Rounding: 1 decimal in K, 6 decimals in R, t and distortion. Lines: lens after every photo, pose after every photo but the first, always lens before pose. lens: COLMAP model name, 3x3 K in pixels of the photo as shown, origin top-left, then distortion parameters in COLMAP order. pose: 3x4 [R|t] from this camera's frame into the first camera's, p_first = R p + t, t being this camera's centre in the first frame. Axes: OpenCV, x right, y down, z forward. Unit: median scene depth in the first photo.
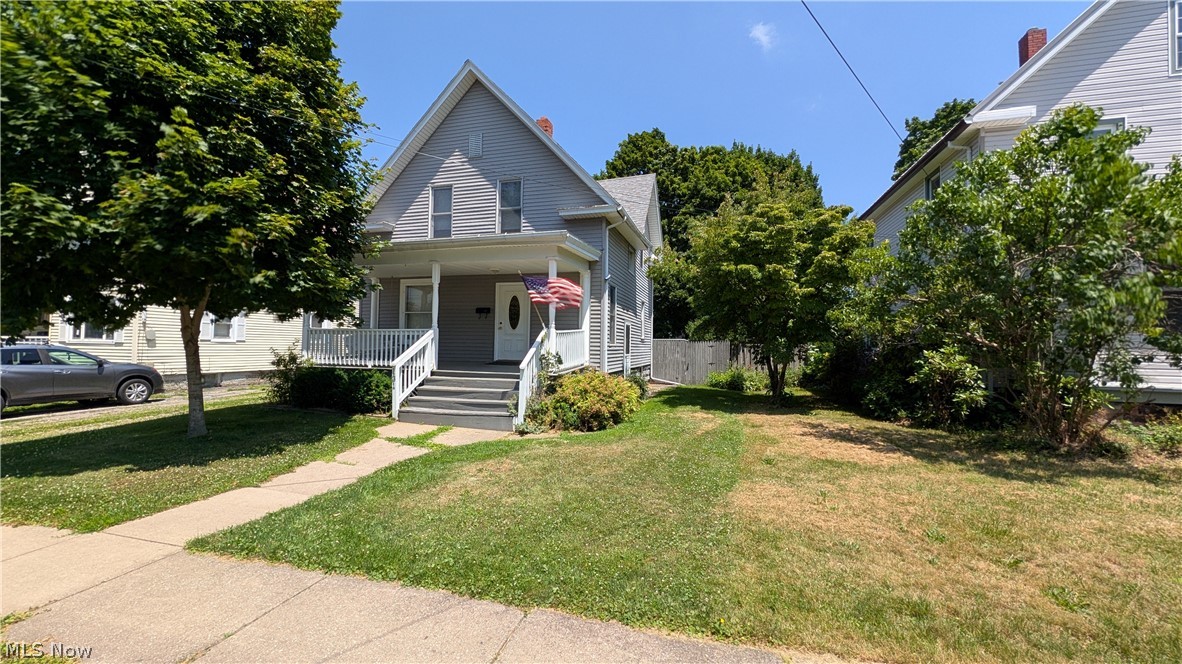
lens RADIAL K [[447.7, 0, 587.7], [0, 447.7, 328.8], [0, 0, 1]] dist [-0.002279, 0.000571]
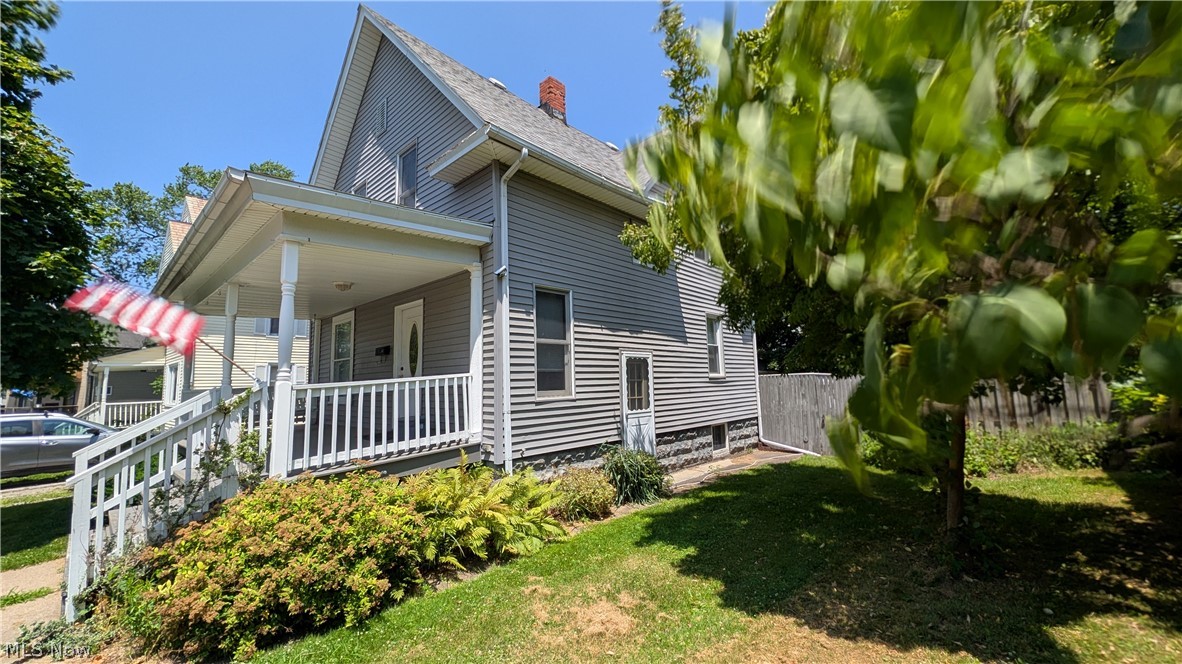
lens RADIAL K [[447.7, 0, 593.0], [0, 447.7, 335.5], [0, 0, 1]] dist [-0.002279, 0.000571]
pose [[0.896092, -0.087869, -0.435085, 0.349939], [0.058512, 0.995040, -0.080447, 0.008088], [0.439995, 0.046630, 0.896789, 0.578233]]
